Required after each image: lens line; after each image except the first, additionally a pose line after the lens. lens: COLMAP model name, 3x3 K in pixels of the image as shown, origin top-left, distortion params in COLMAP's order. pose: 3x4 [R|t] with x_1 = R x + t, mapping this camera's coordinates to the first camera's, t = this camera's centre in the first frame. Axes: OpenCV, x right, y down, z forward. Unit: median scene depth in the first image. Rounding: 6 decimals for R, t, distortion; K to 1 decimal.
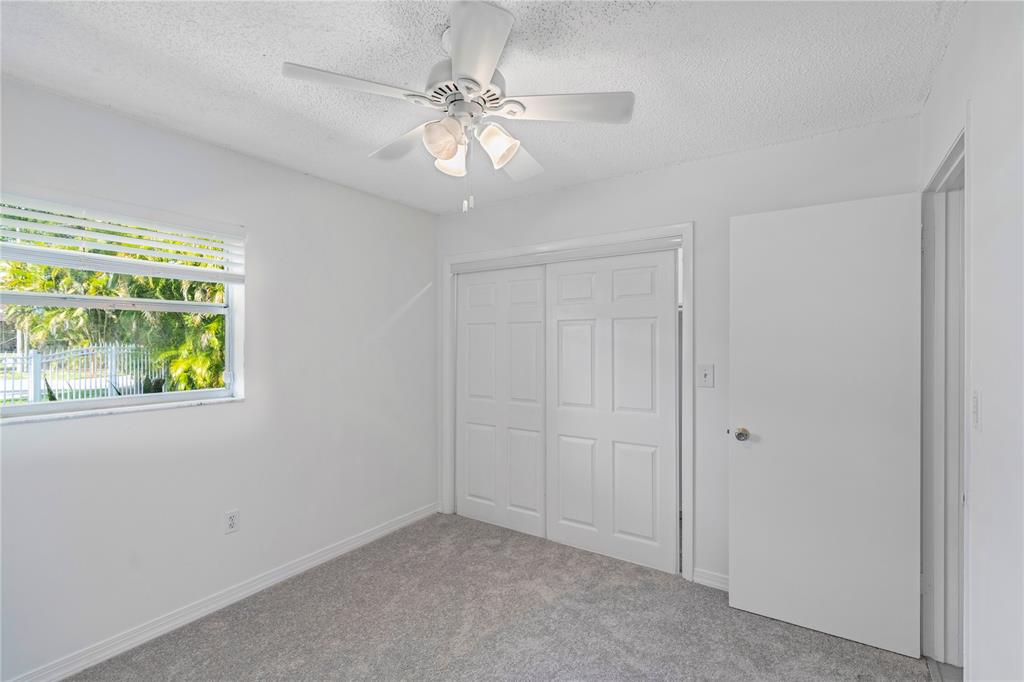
lens RADIAL K [[457.7, 0, 510.5], [0, 457.7, 341.3], [0, 0, 1]] dist [0.000716, -0.000031]
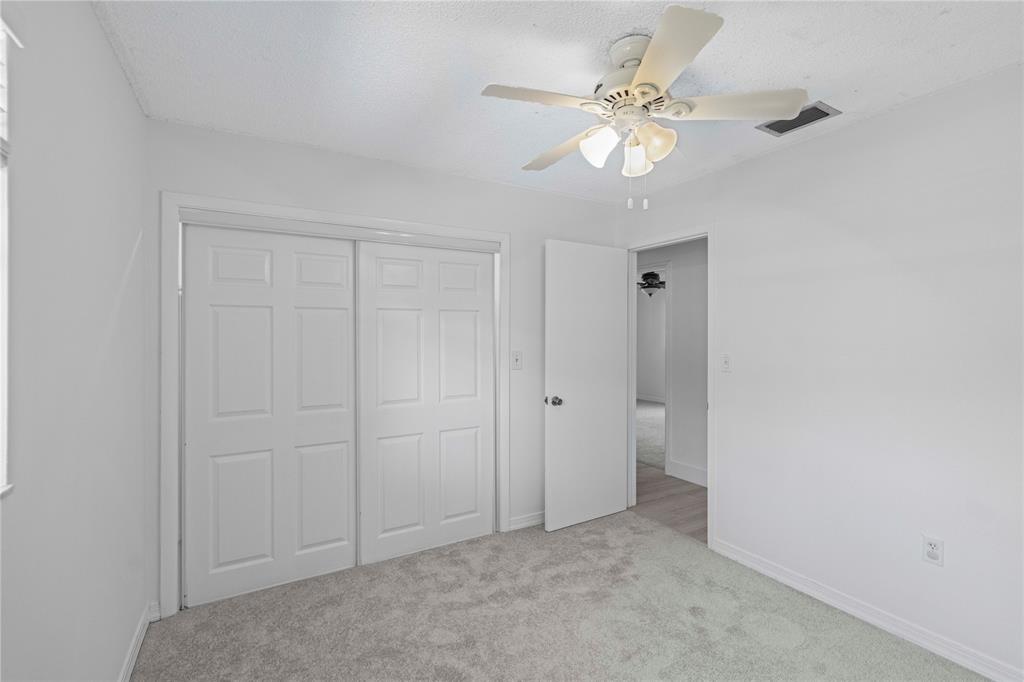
lens RADIAL K [[457.7, 0, 510.0], [0, 457.7, 338.1], [0, 0, 1]] dist [0.000716, -0.000031]
pose [[0.441365, -0.006422, 0.897305, -0.619869], [0.001082, 0.999977, 0.006624, 0.005814], [-0.897327, -0.001953, 0.441362, 0.418974]]
